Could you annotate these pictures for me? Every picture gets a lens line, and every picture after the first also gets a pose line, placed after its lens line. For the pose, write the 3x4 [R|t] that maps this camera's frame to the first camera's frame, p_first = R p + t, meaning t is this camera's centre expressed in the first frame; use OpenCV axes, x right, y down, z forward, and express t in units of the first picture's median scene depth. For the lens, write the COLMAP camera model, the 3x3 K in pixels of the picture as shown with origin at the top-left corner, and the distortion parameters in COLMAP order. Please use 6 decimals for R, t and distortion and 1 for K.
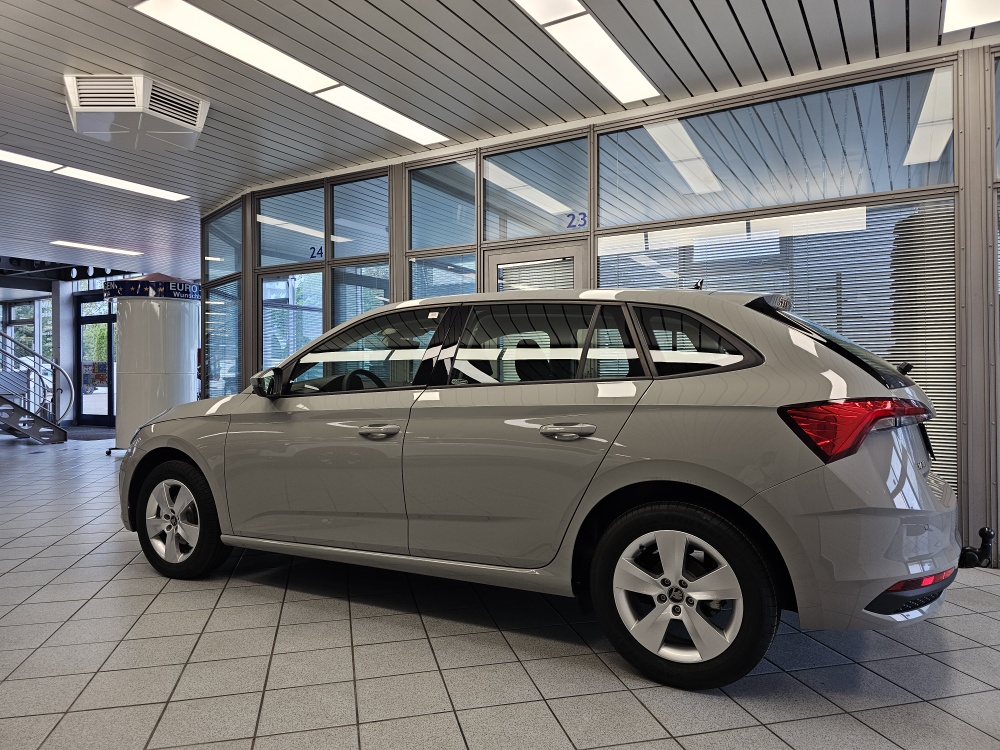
lens RADIAL K [[678.5, 0, 495.7], [0, 678.5, 373.5], [0, 0, 1]] dist [0.061085, -0.060853]
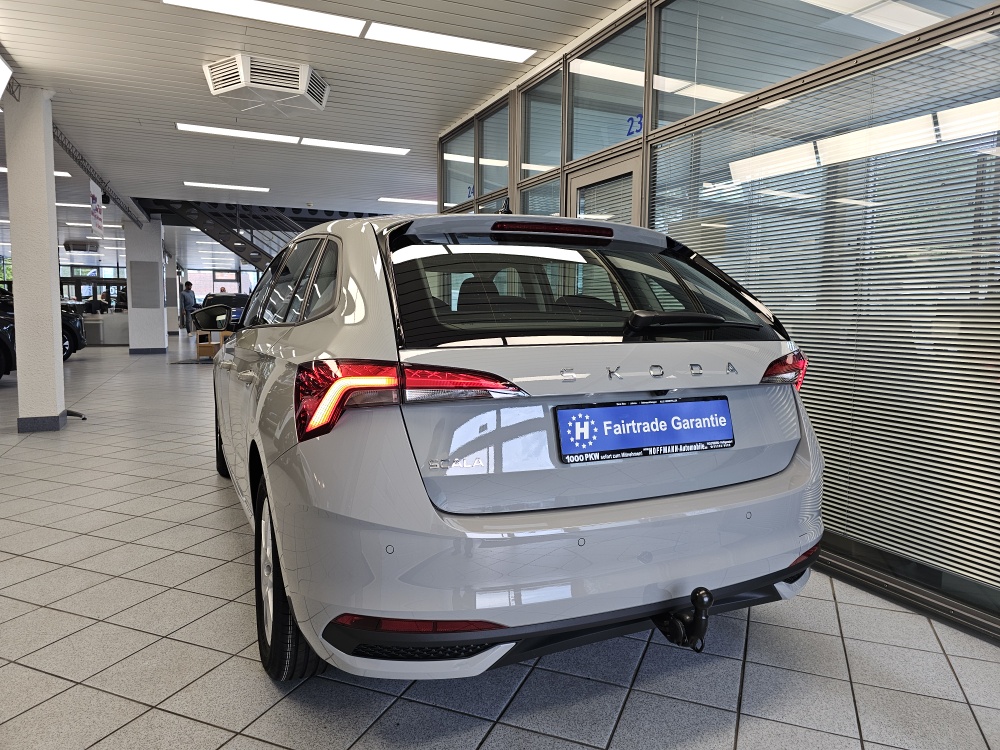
lens RADIAL K [[678.5, 0, 506.0], [0, 678.5, 368.5], [0, 0, 1]] dist [0.061085, -0.060853]
pose [[0.810980, 0.065839, -0.581358, 0.534505], [-0.012966, 0.995427, 0.094645, -0.012219], [0.584930, -0.069218, 0.808125, 0.254103]]
